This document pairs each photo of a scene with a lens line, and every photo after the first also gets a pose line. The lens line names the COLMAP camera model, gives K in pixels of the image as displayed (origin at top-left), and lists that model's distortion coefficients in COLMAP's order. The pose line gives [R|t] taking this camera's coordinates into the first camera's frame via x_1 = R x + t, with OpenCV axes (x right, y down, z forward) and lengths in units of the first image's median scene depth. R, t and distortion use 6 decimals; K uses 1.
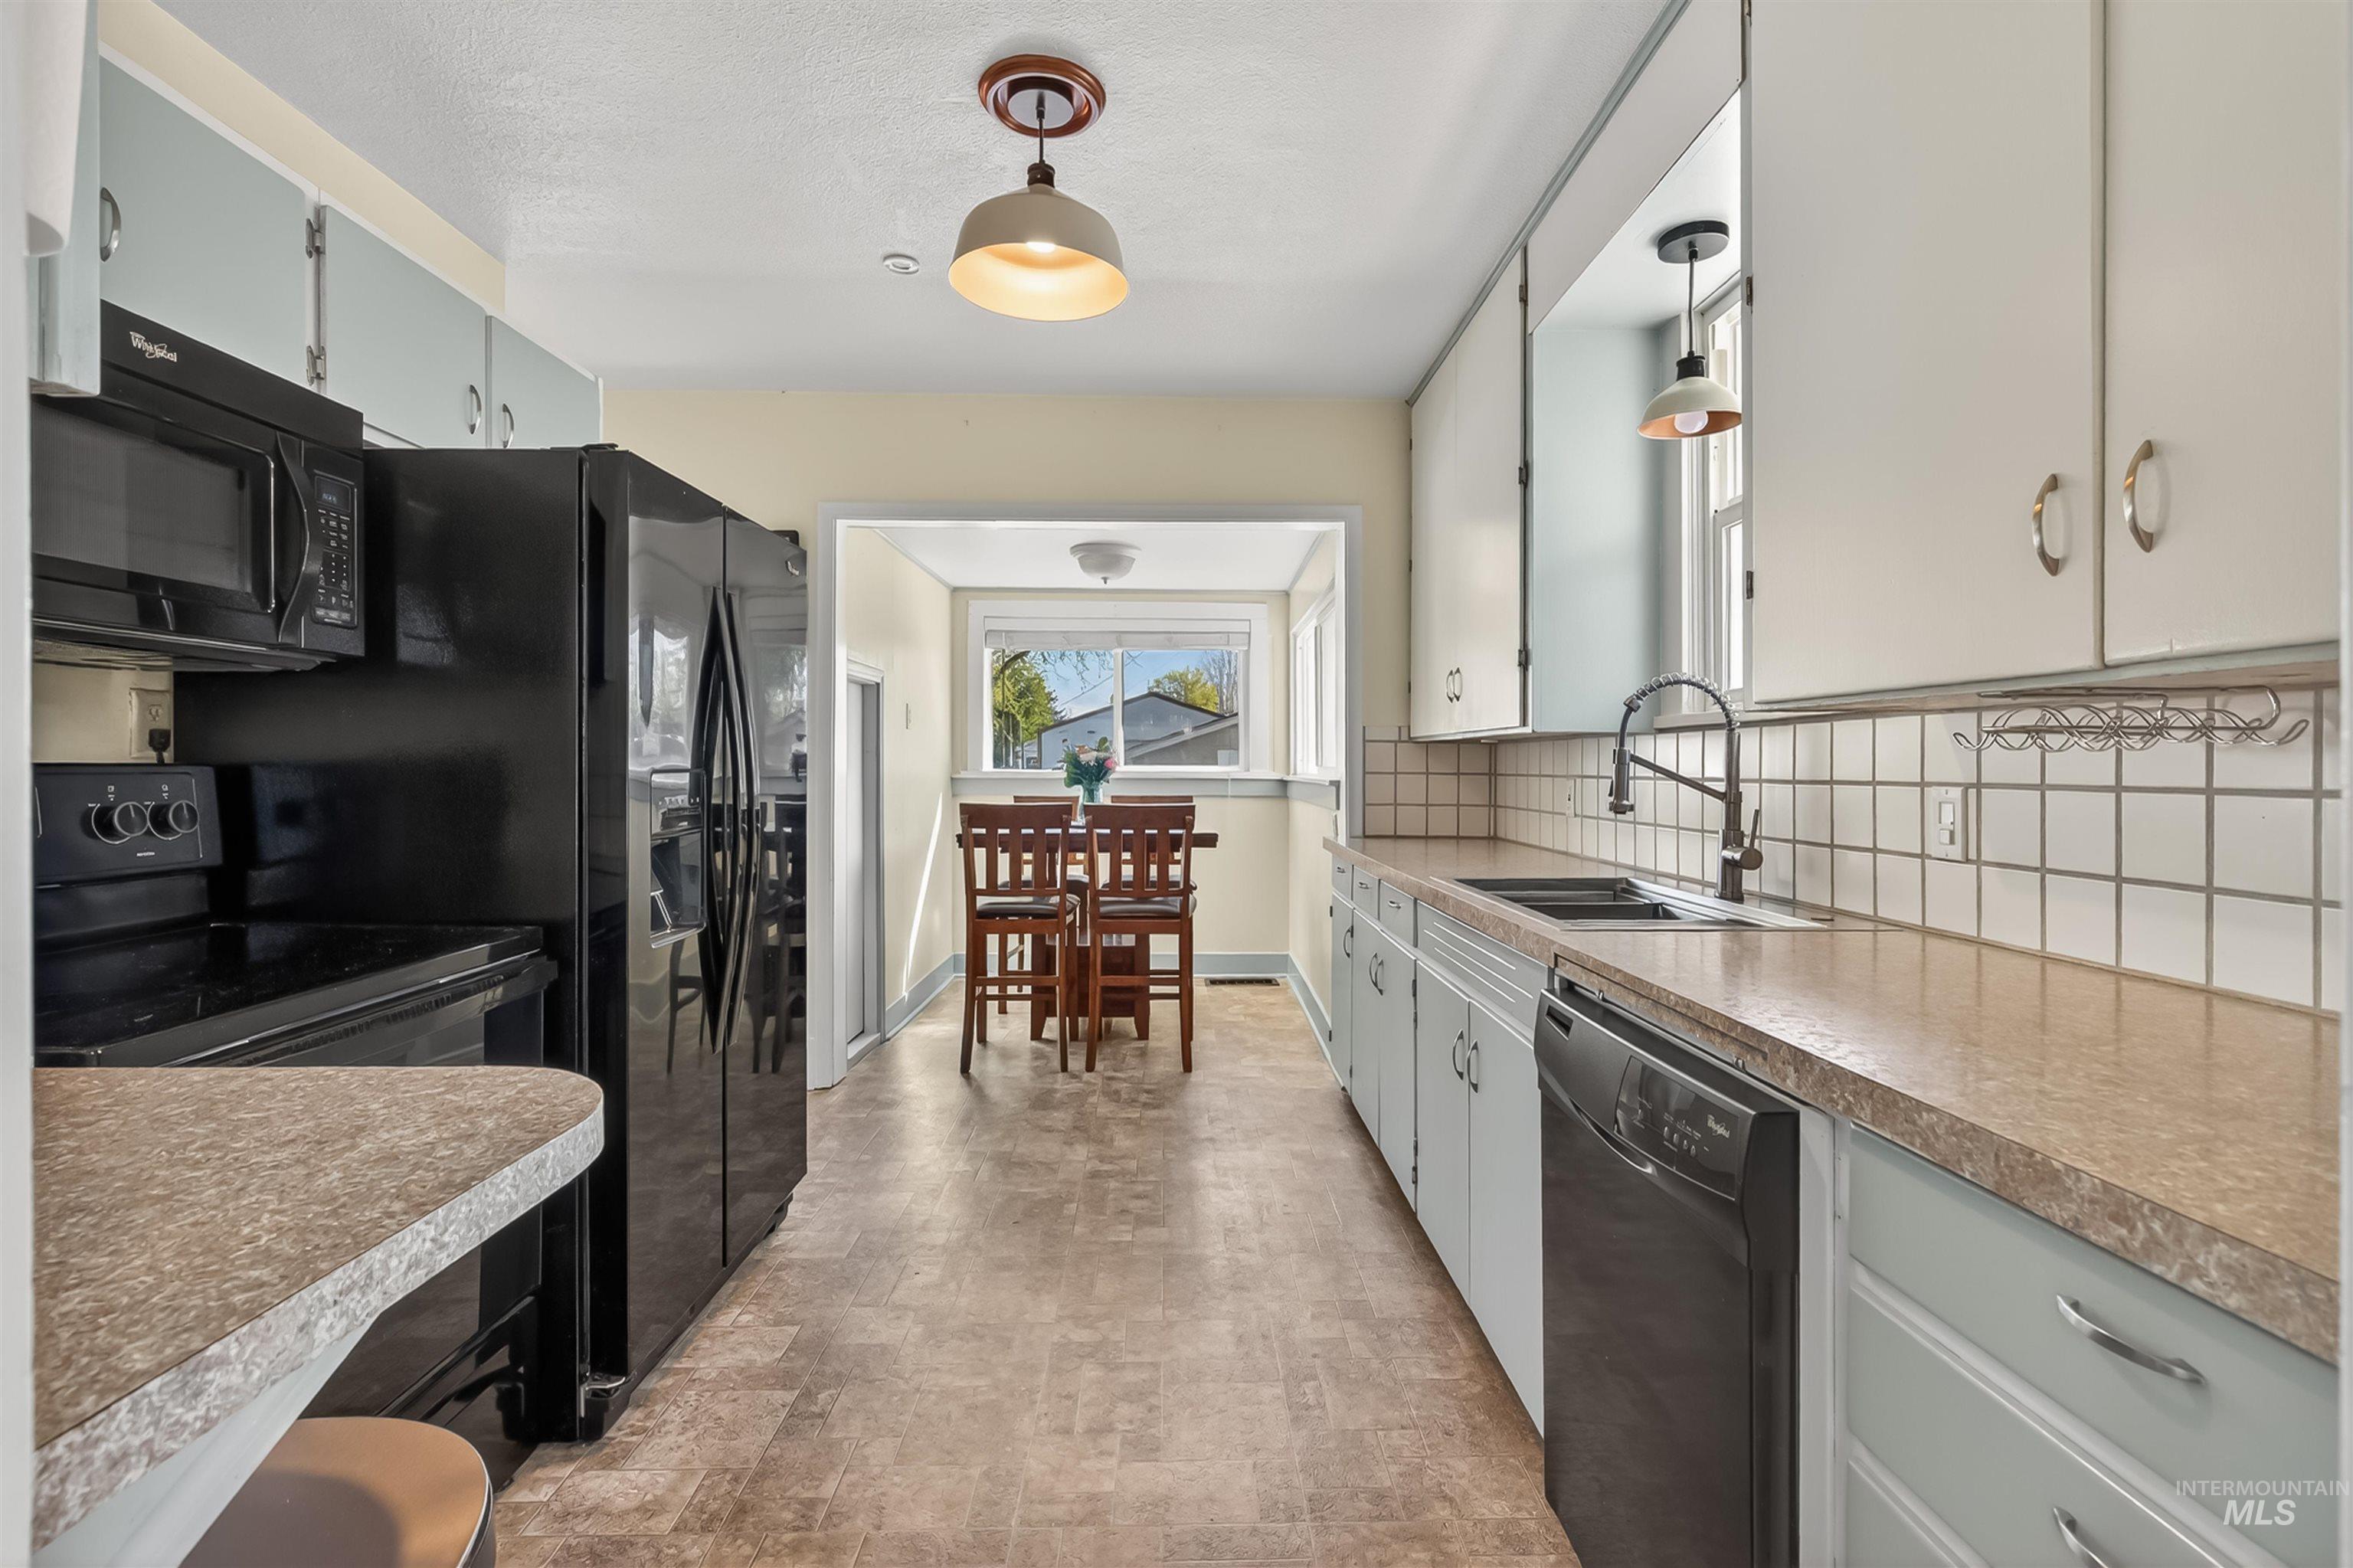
lens RADIAL K [[1049.5, 0, 1185.0], [0, 1049.5, 762.5], [0, 0, 1]] dist [-0.005674, 0.002303]
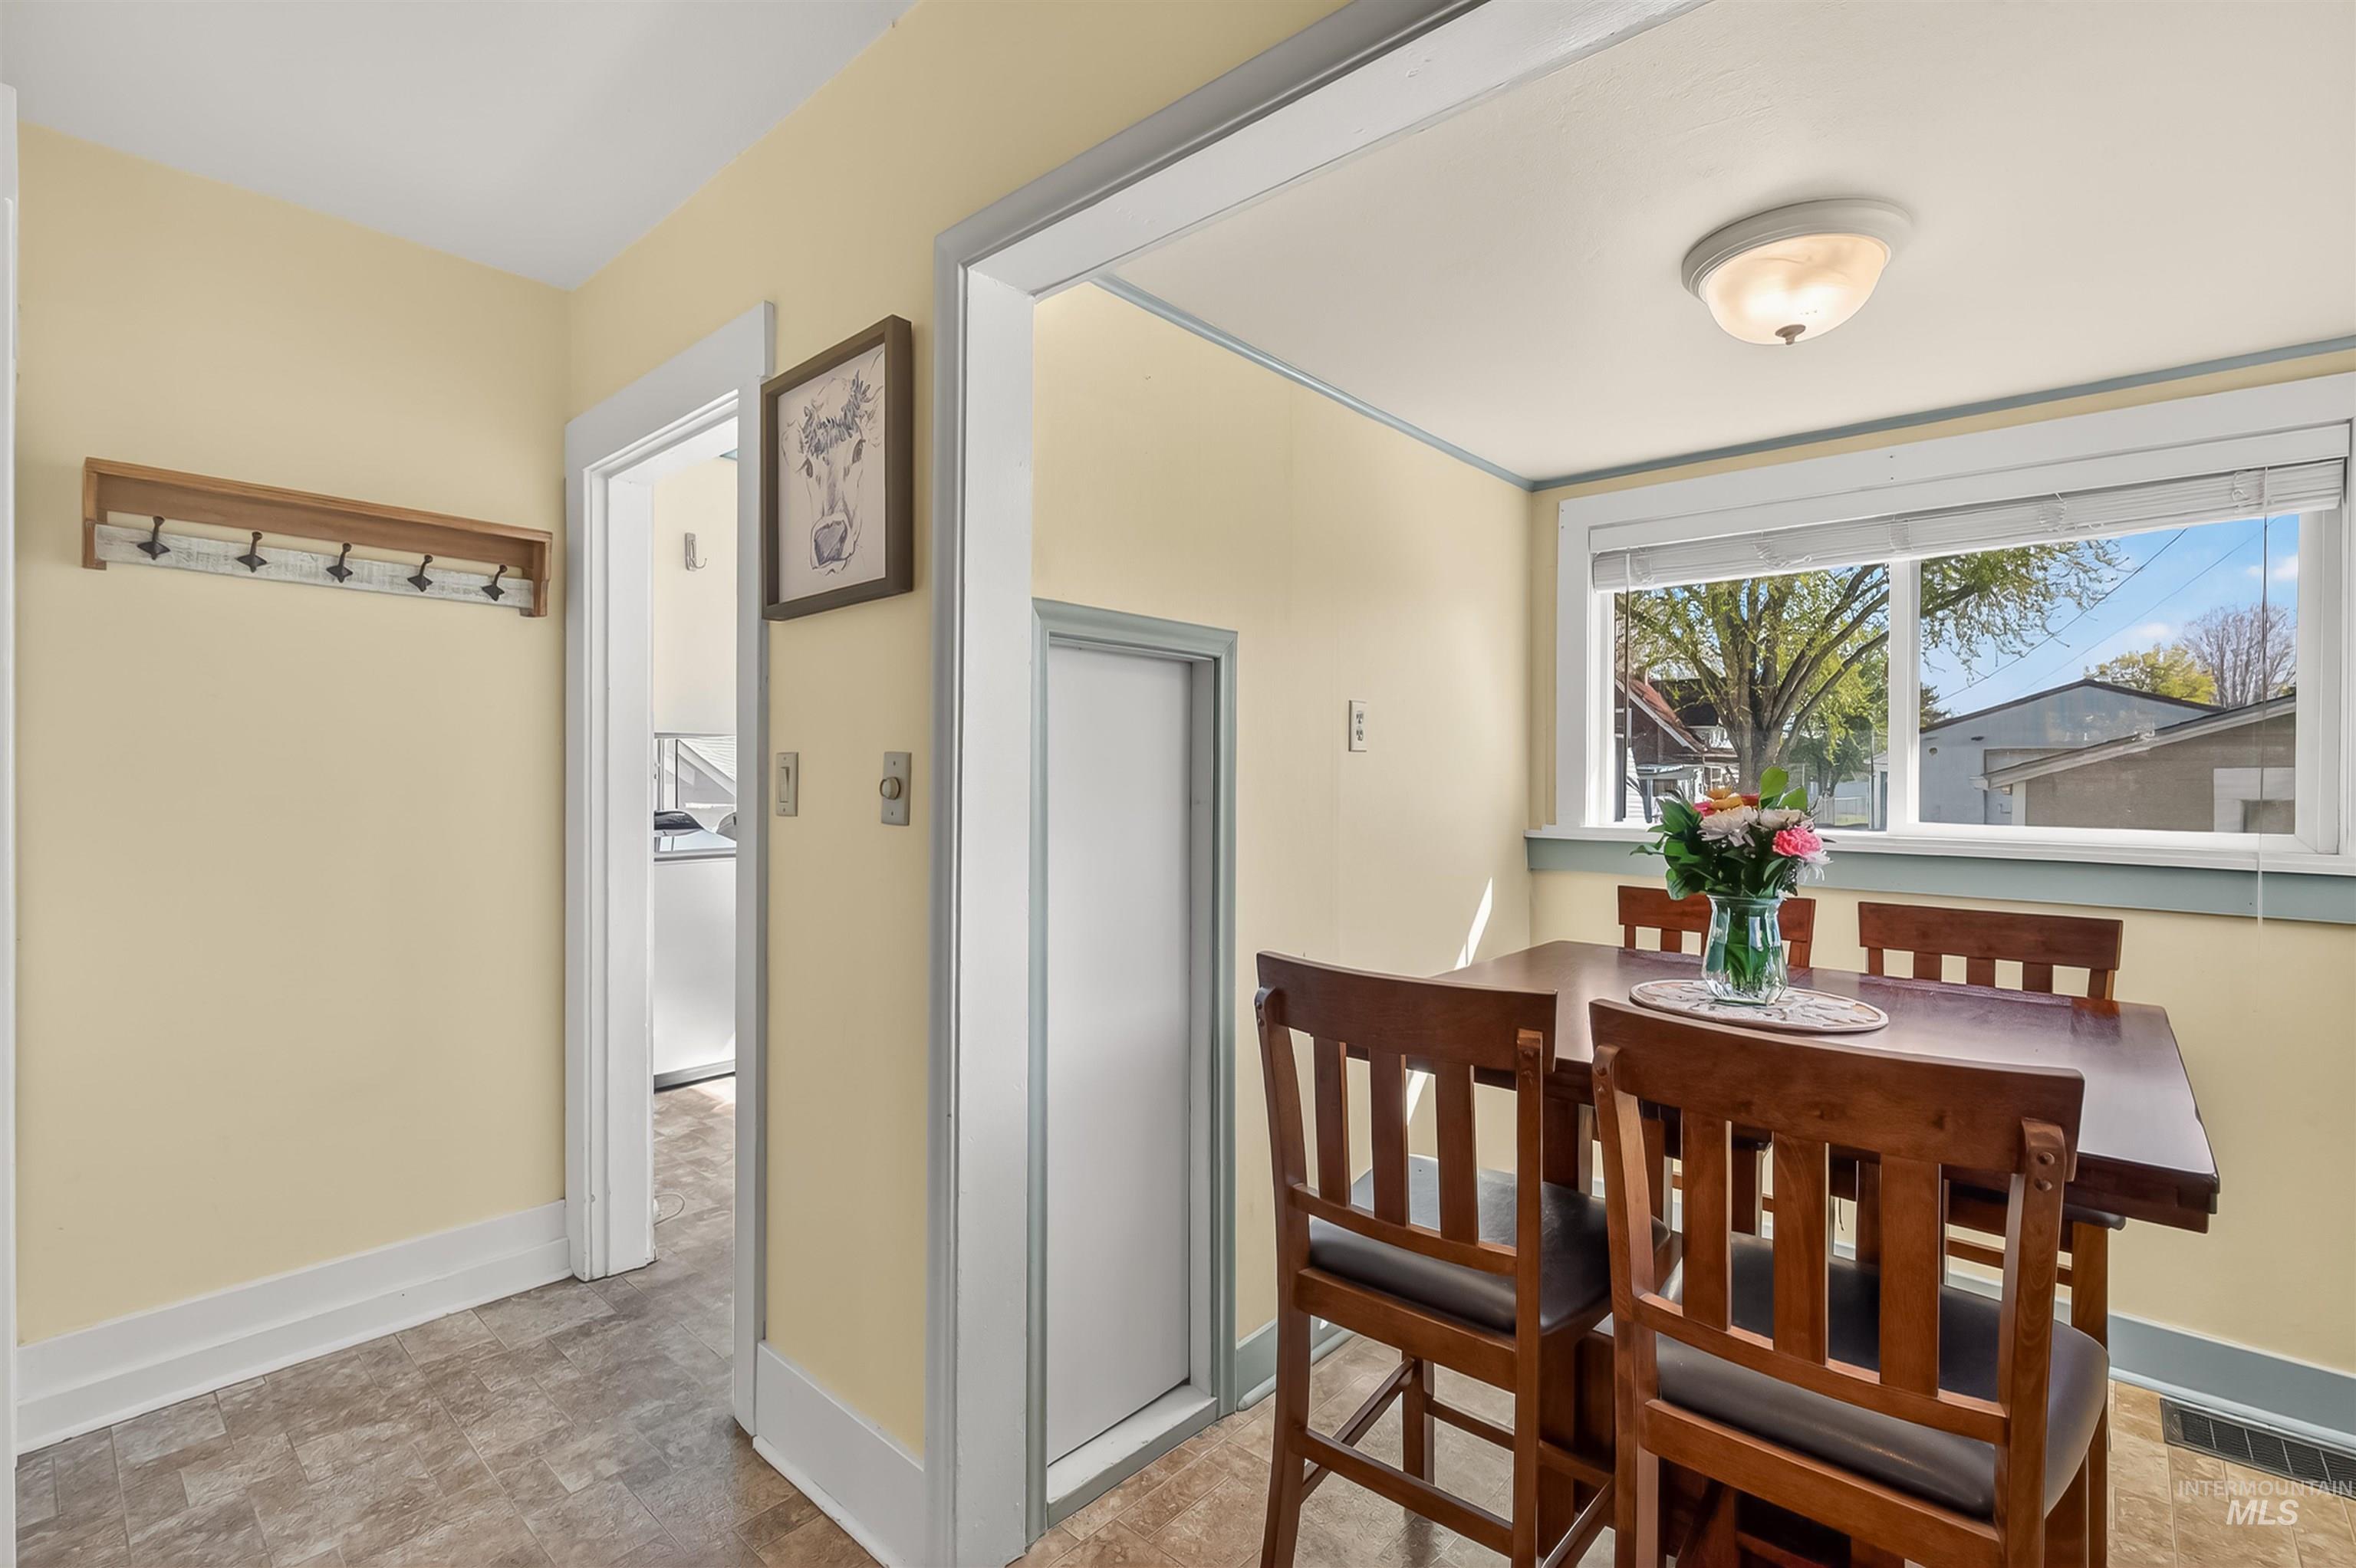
lens RADIAL K [[1050.7, 0, 1180.5], [0, 1050.7, 783.5], [0, 0, 1]] dist [-0.005674, 0.002303]
pose [[0.733783, 0.008124, -0.679336, 0.031490], [-0.002074, 0.999951, 0.009718, -0.040520], [0.679381, -0.005722, 0.733763, 1.105244]]
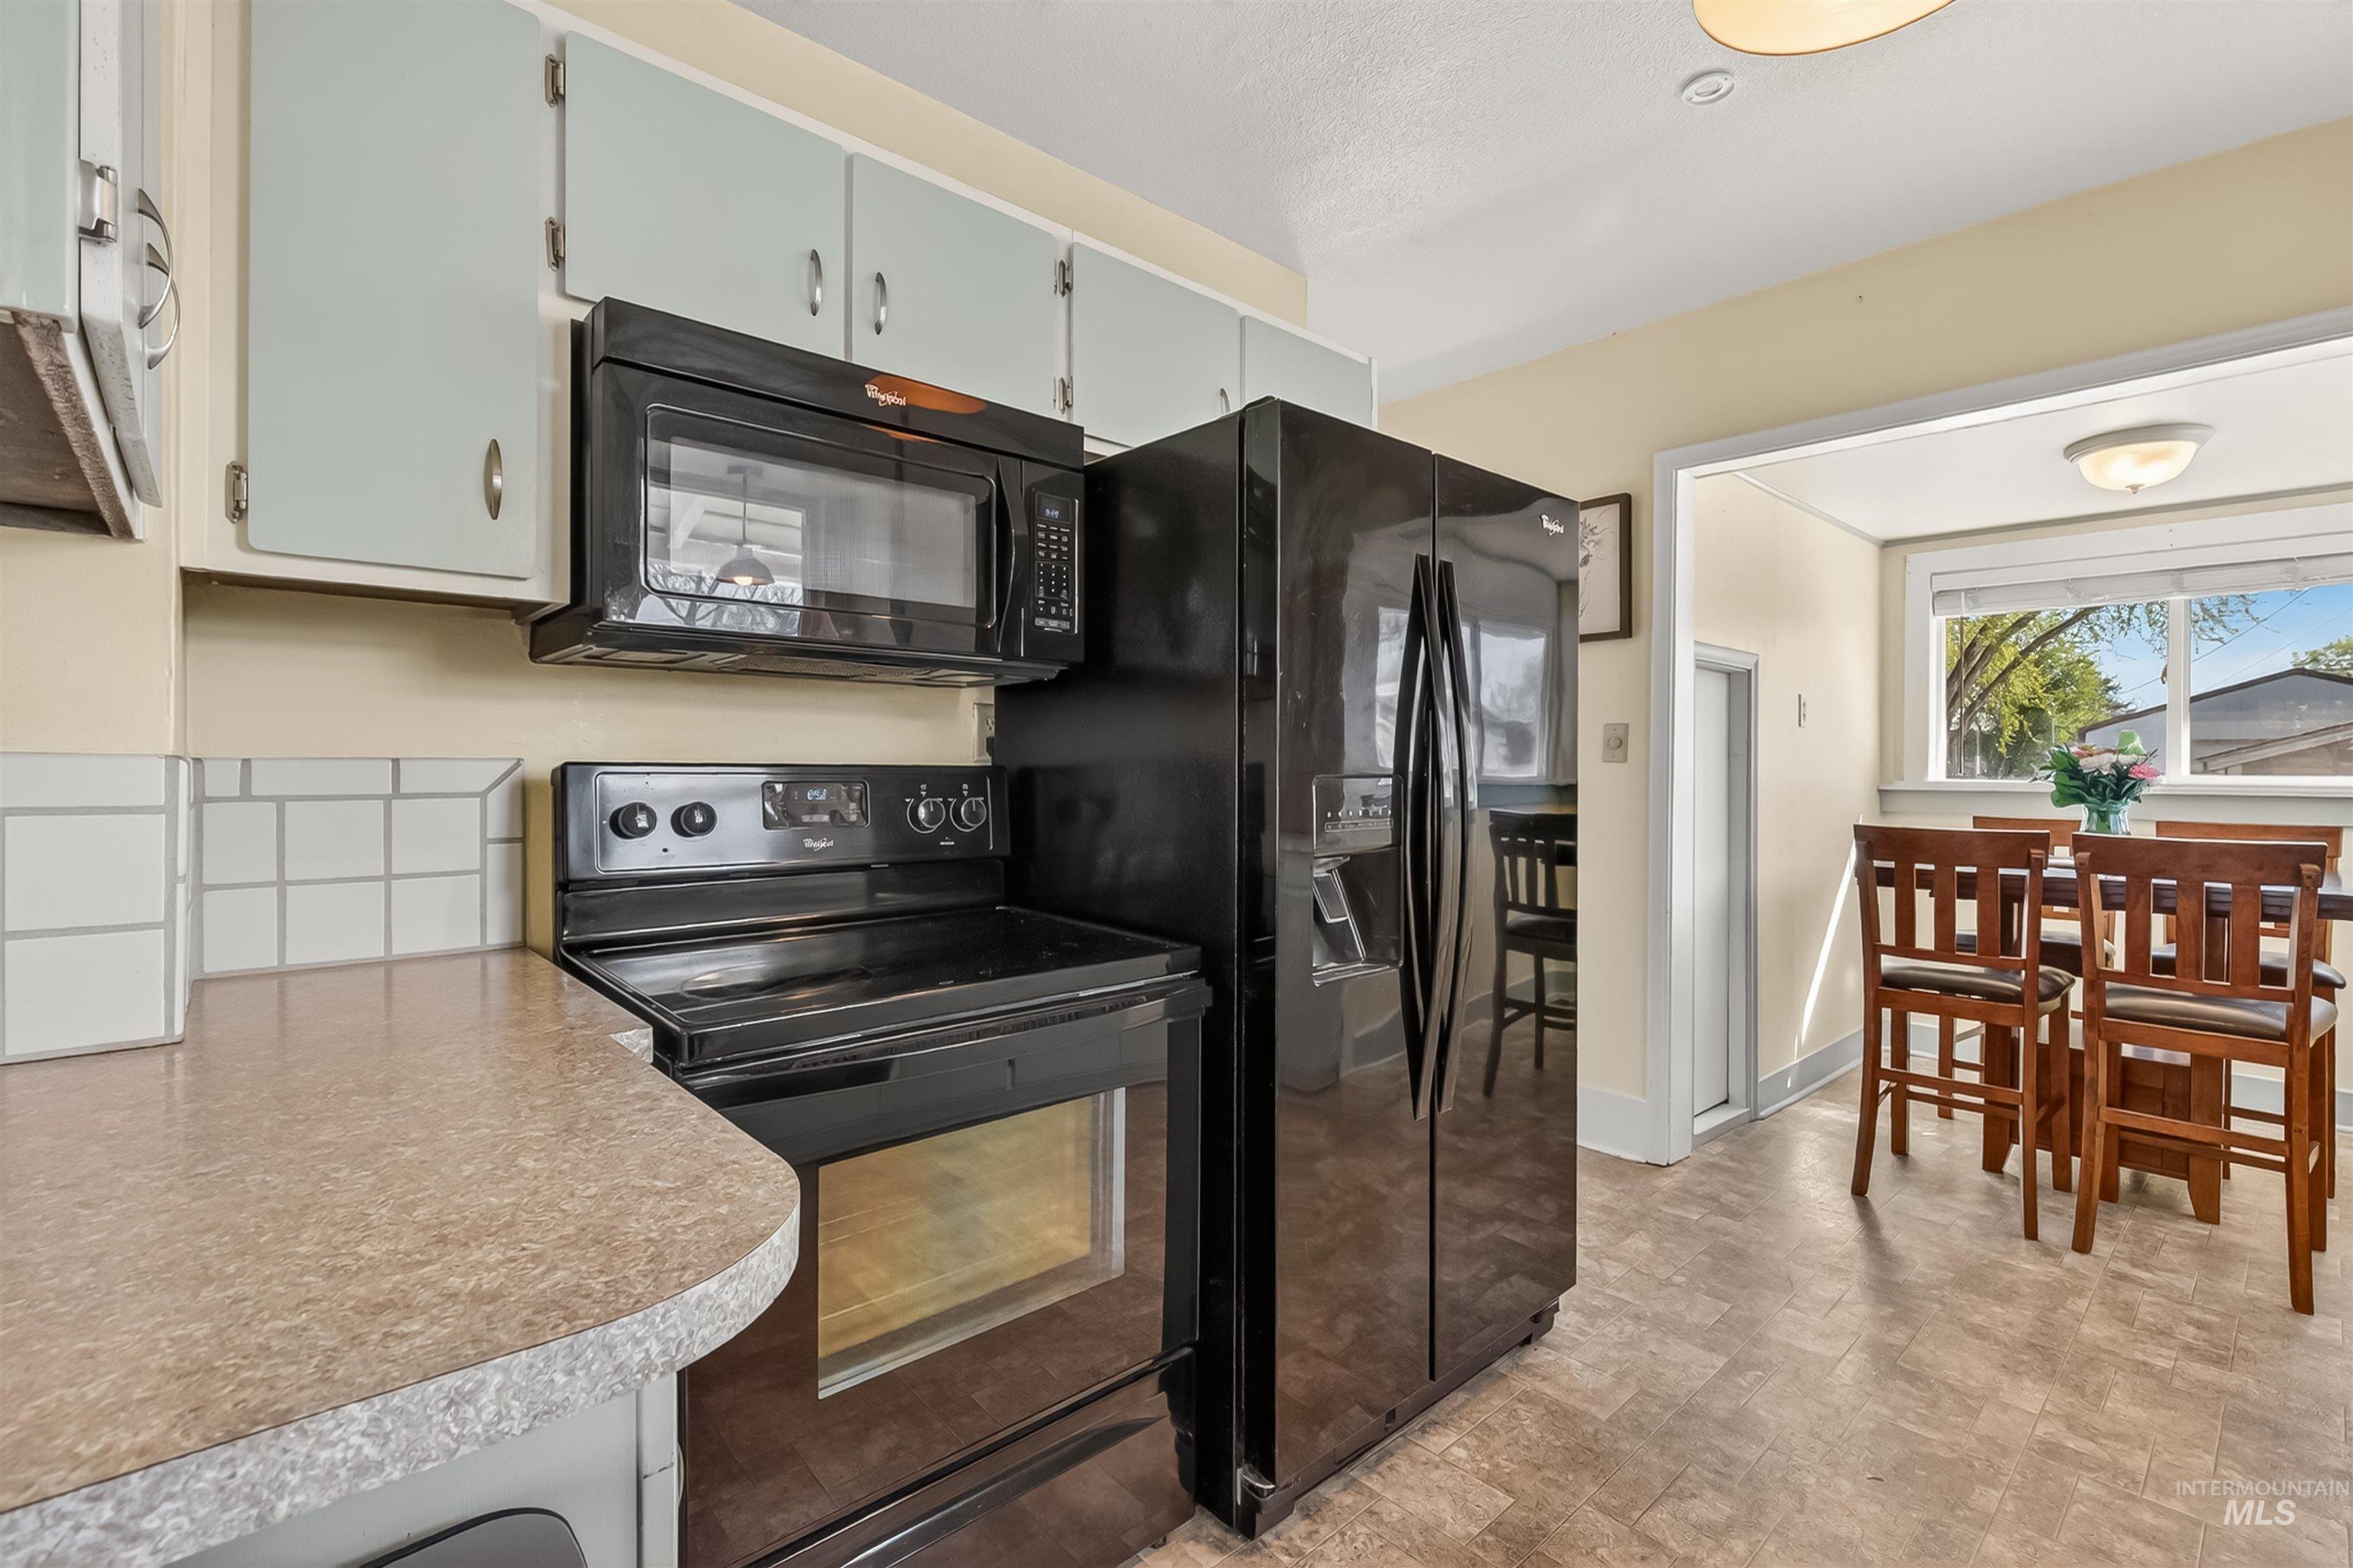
lens RADIAL K [[1049.5, 0, 1194.9], [0, 1049.5, 767.1], [0, 0, 1]] dist [-0.005674, 0.002303]
pose [[0.663695, 0.003154, -0.747996, 0.041911], [-0.004559, 0.999990, 0.000171, 0.000784], [0.747989, 0.003297, 0.663703, 0.262648]]
